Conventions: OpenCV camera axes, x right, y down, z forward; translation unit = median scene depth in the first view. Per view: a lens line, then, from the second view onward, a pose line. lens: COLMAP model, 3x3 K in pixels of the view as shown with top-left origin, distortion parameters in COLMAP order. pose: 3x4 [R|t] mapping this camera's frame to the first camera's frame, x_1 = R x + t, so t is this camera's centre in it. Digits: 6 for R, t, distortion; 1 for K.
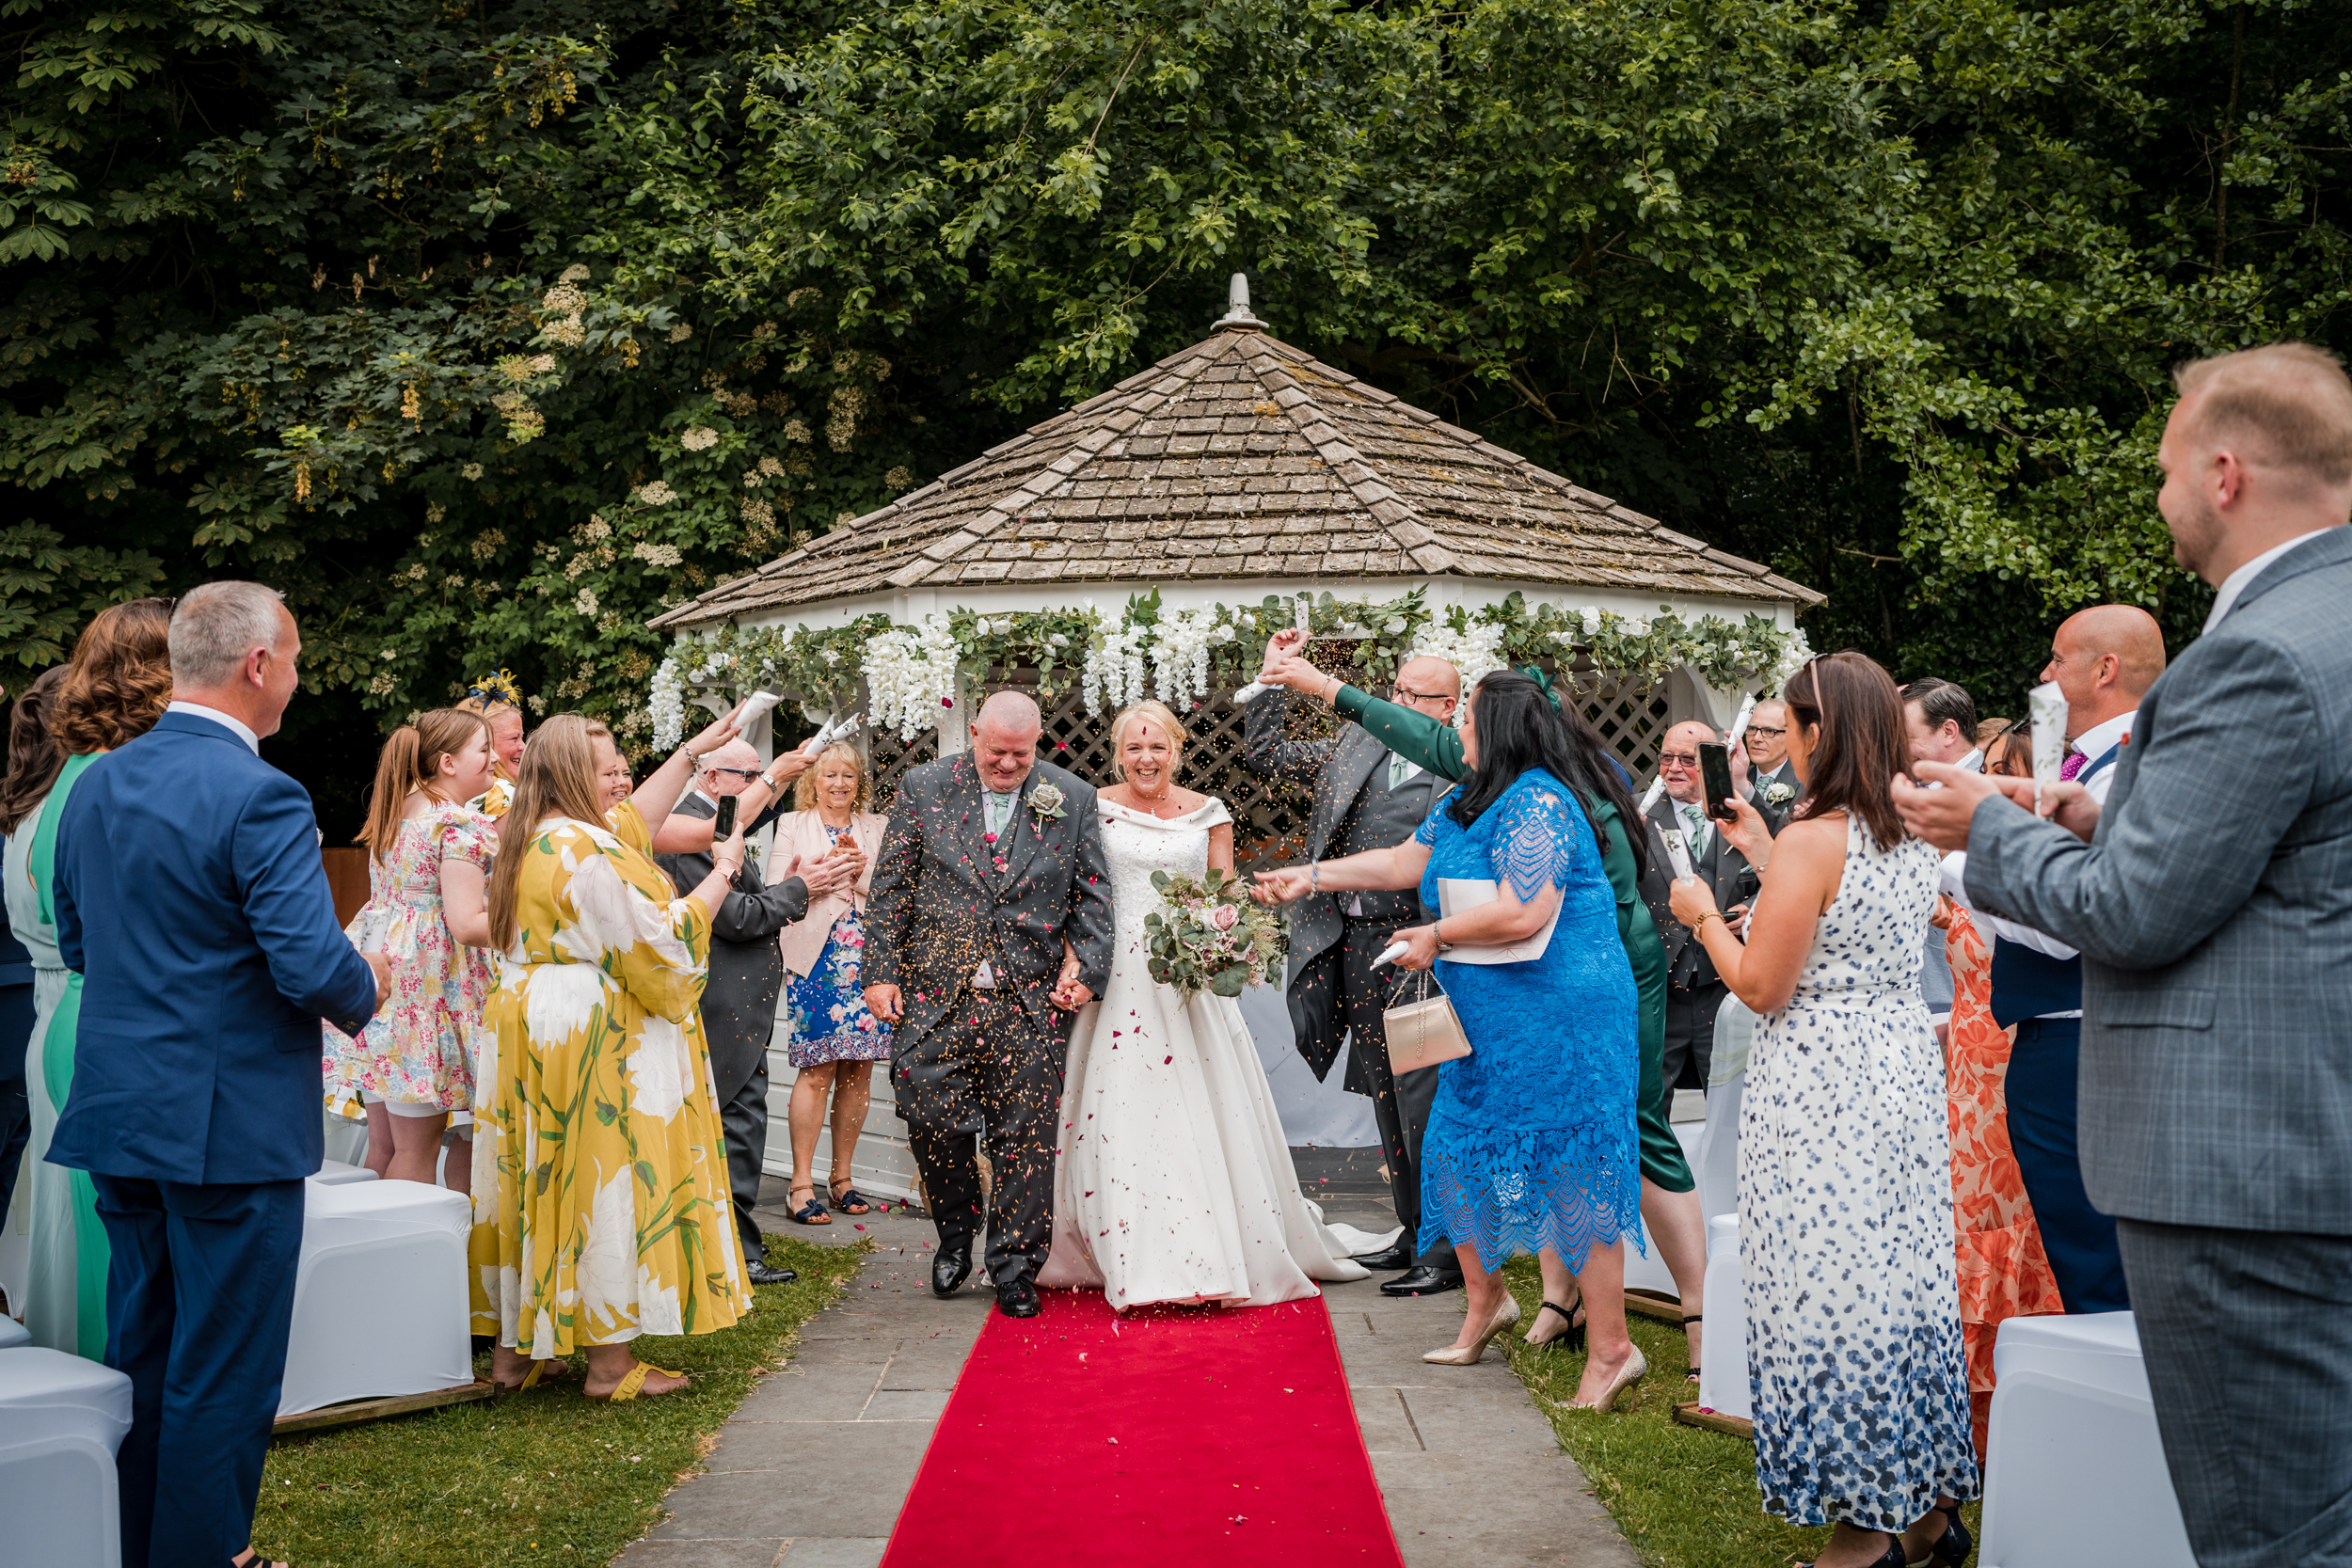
lens RADIAL K [[2334.2, 0, 1176.4], [0, 2334.2, 776.4], [0, 0, 1]] dist [0.082302, 0.000000]
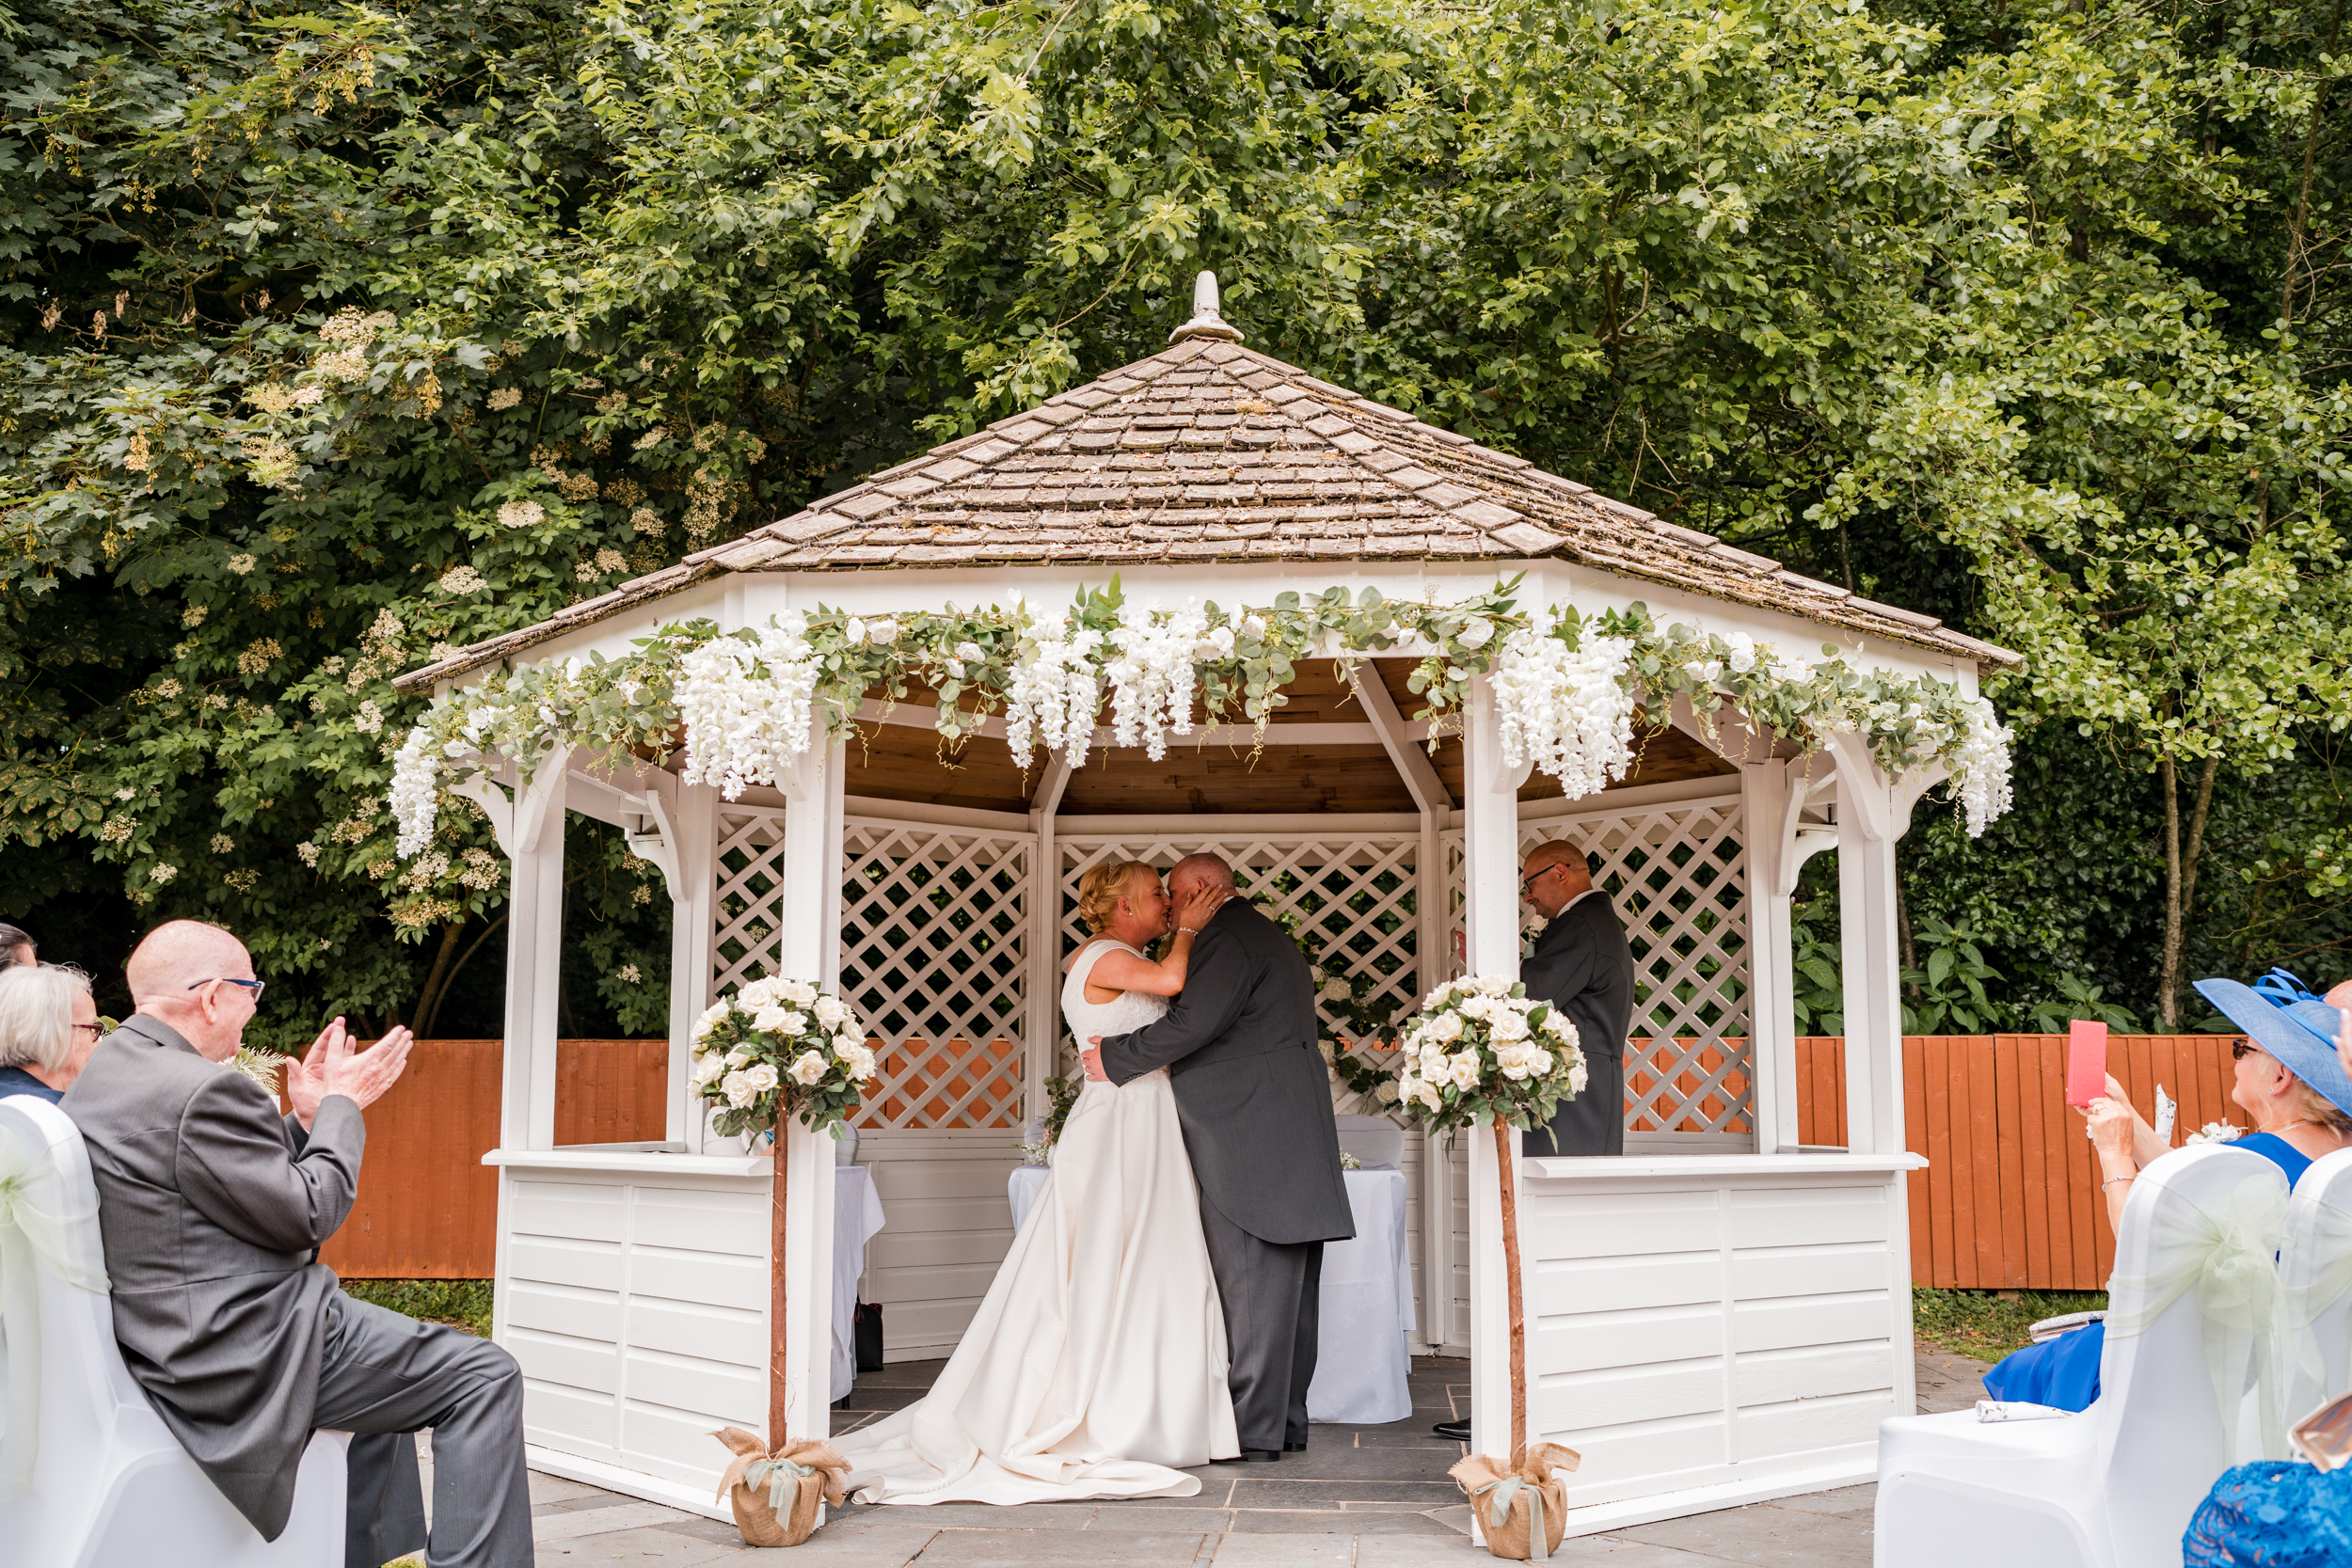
lens RADIAL K [[2334.2, 0, 1180.1], [0, 2334.2, 802.6], [0, 0, 1]] dist [0.082302, 0.000000]
pose [[0.998942, 0.014170, 0.043752, -0.012298], [-0.010018, 0.995550, -0.093699, 0.030145], [-0.044885, 0.093161, 0.994639, 0.219644]]
